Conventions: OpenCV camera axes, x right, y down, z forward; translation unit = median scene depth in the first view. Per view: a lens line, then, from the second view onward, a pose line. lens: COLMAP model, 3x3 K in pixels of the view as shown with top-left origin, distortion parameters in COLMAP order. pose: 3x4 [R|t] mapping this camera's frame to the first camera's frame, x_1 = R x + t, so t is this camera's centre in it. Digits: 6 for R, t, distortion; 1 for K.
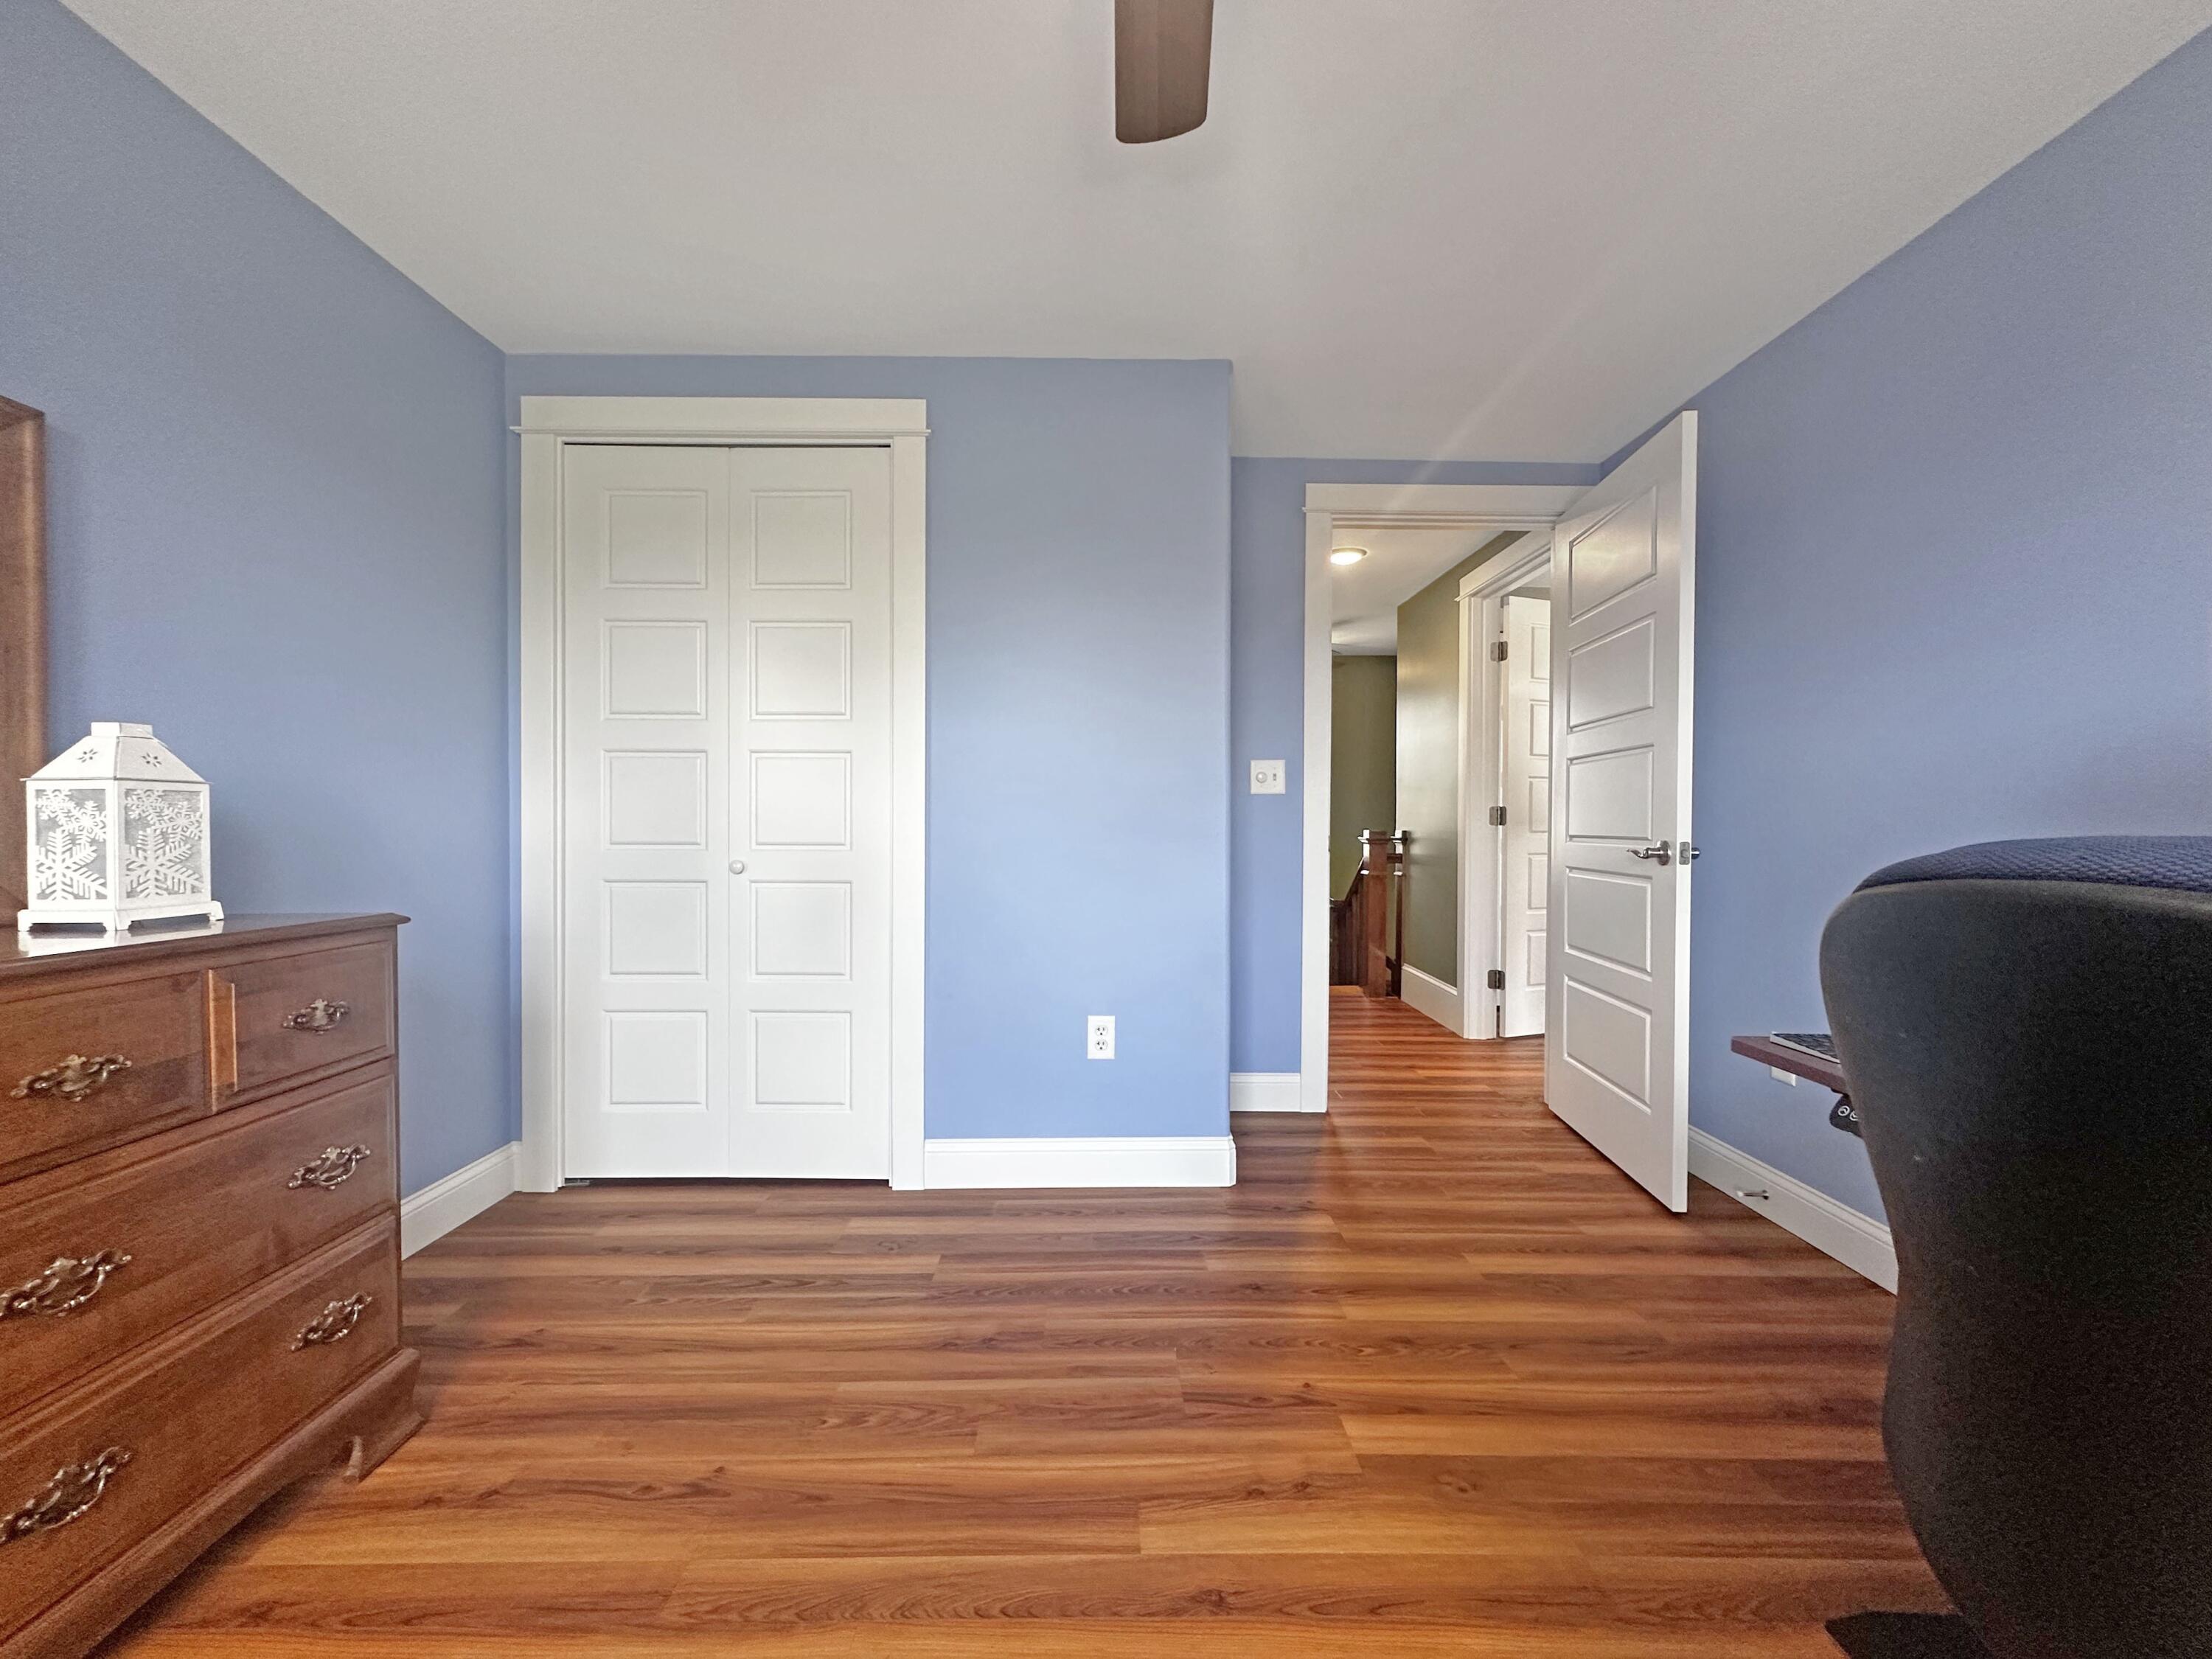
lens RADIAL K [[880.9, 0, 1111.4], [0, 880.9, 833.1], [0, 0, 1]] dist [-0.003855, -0.000676]
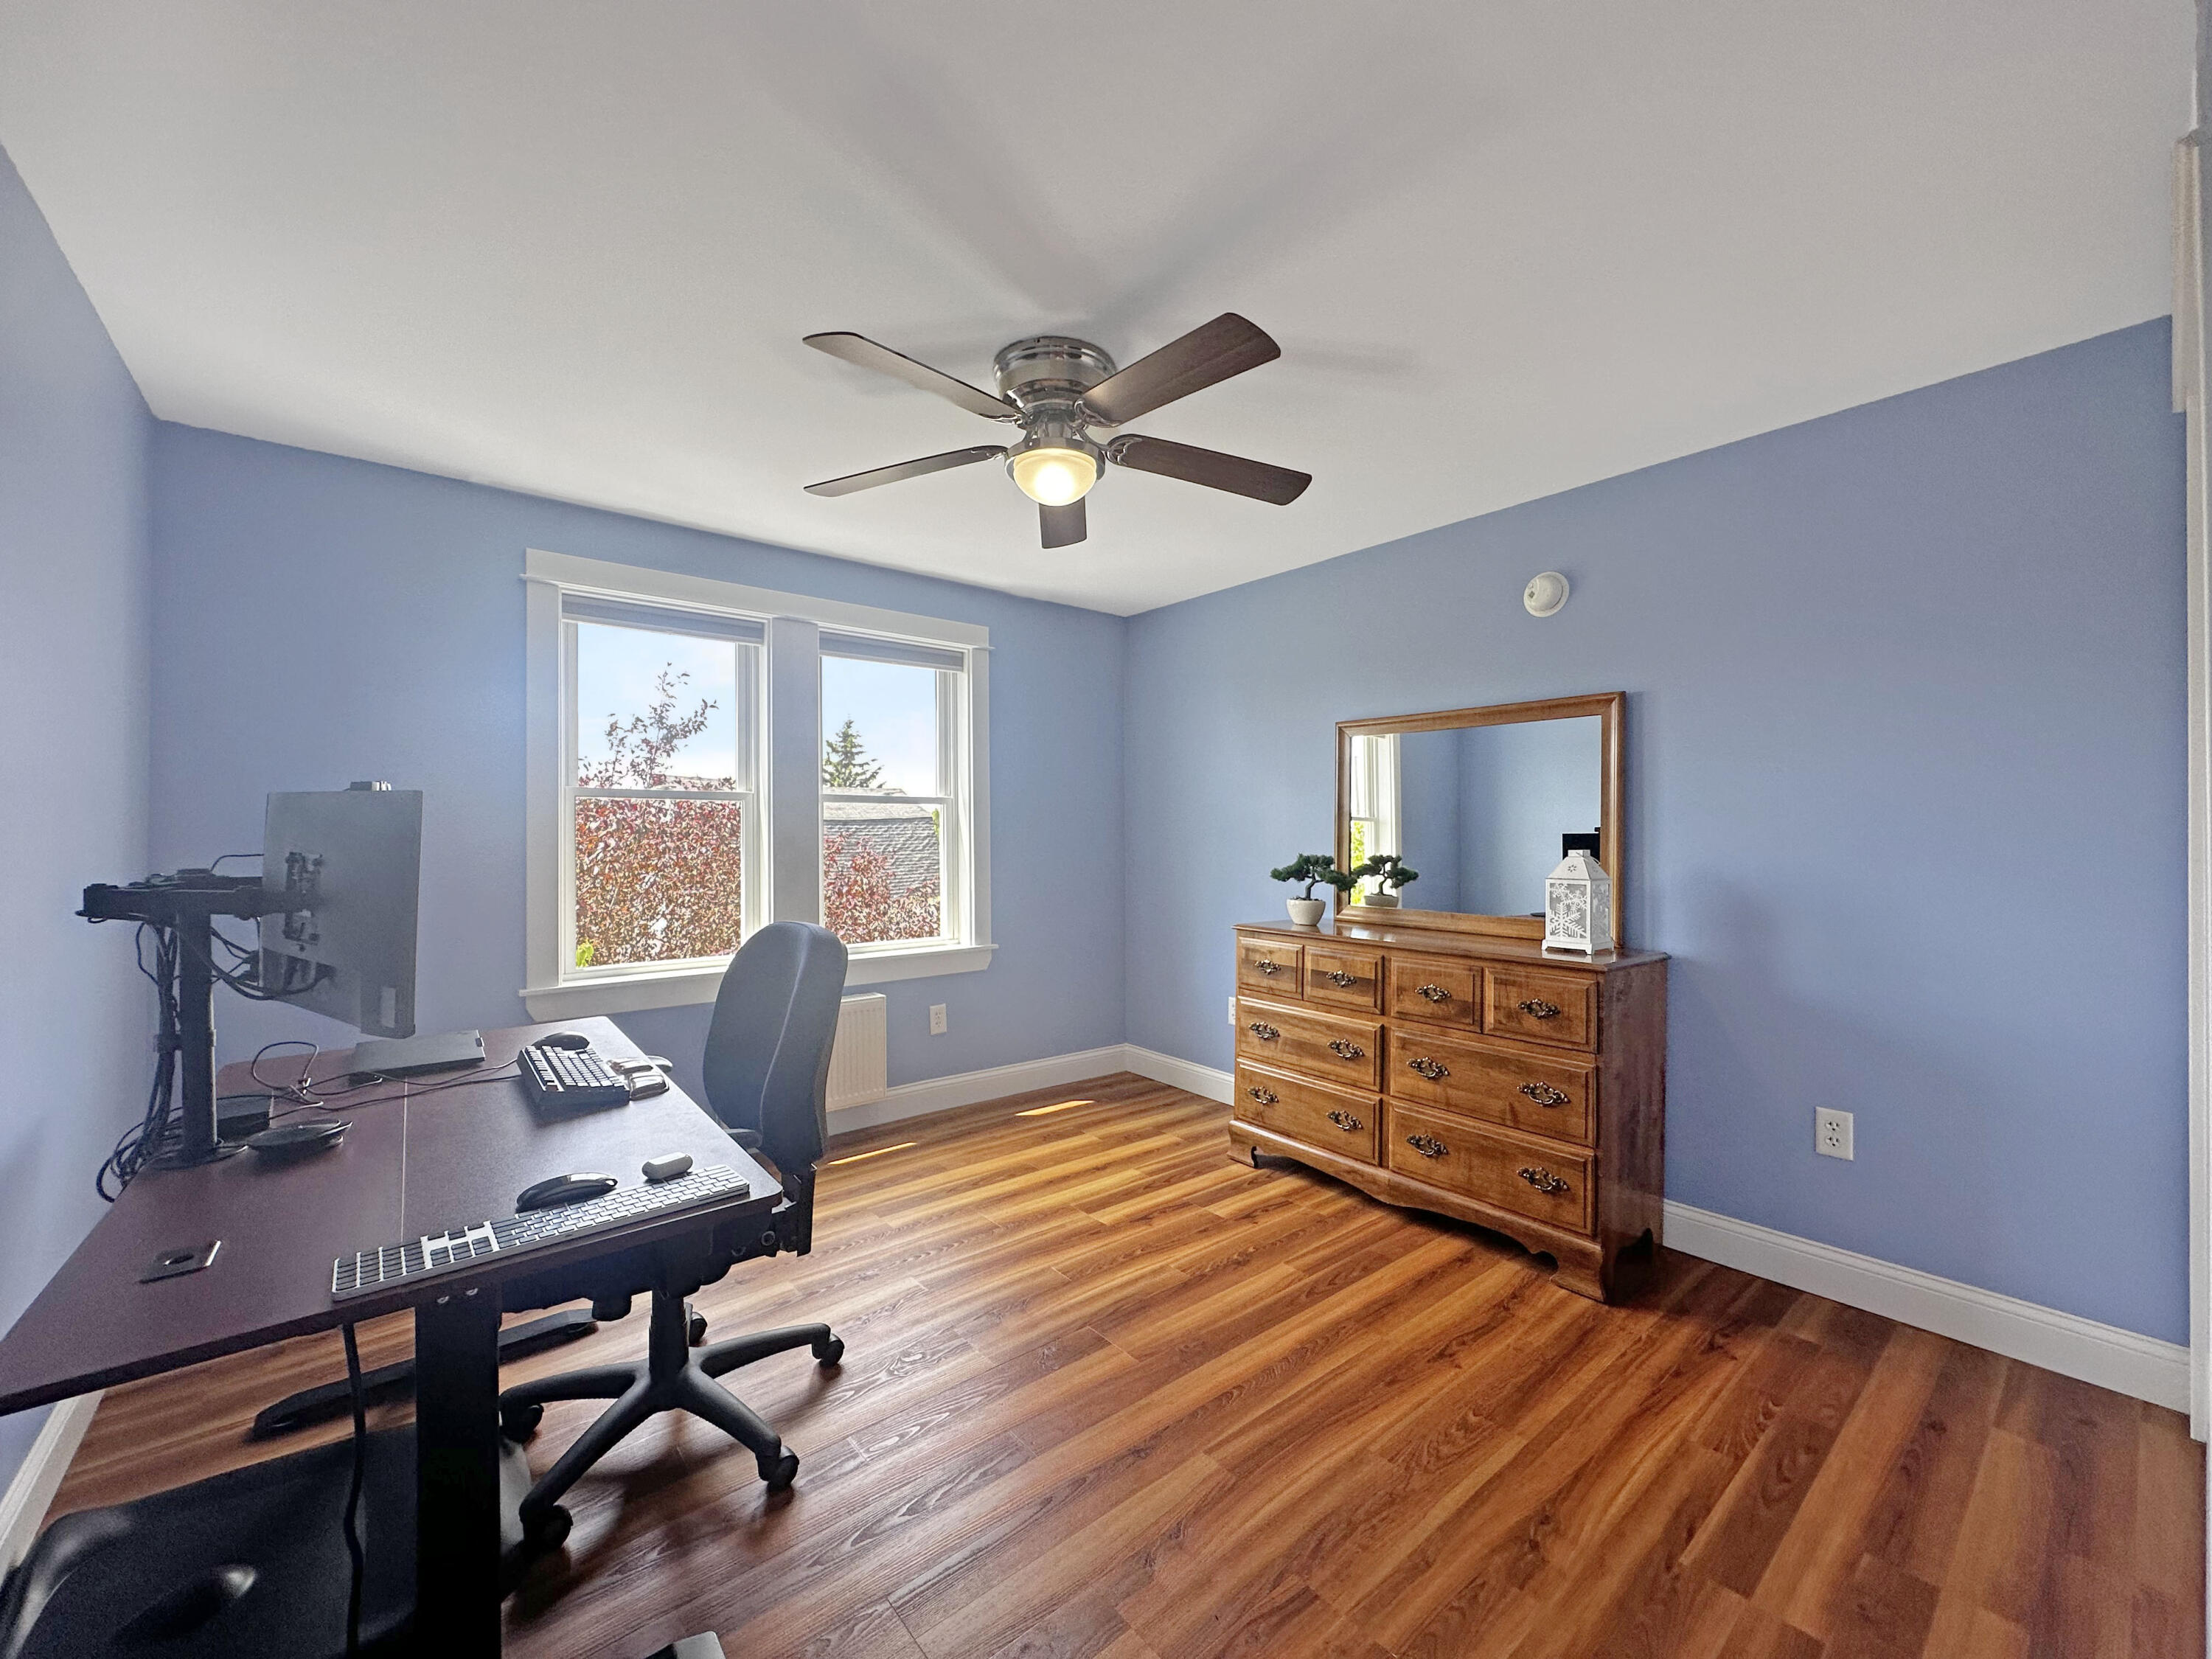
lens RADIAL K [[880.9, 0, 1111.4], [0, 880.9, 833.1], [0, 0, 1]] dist [-0.003855, -0.000676]
pose [[-0.778297, -0.000578, -0.627895, 0.986591], [-0.008088, 0.999926, 0.009105, -0.178609], [0.627844, 0.012165, -0.778244, 1.898945]]
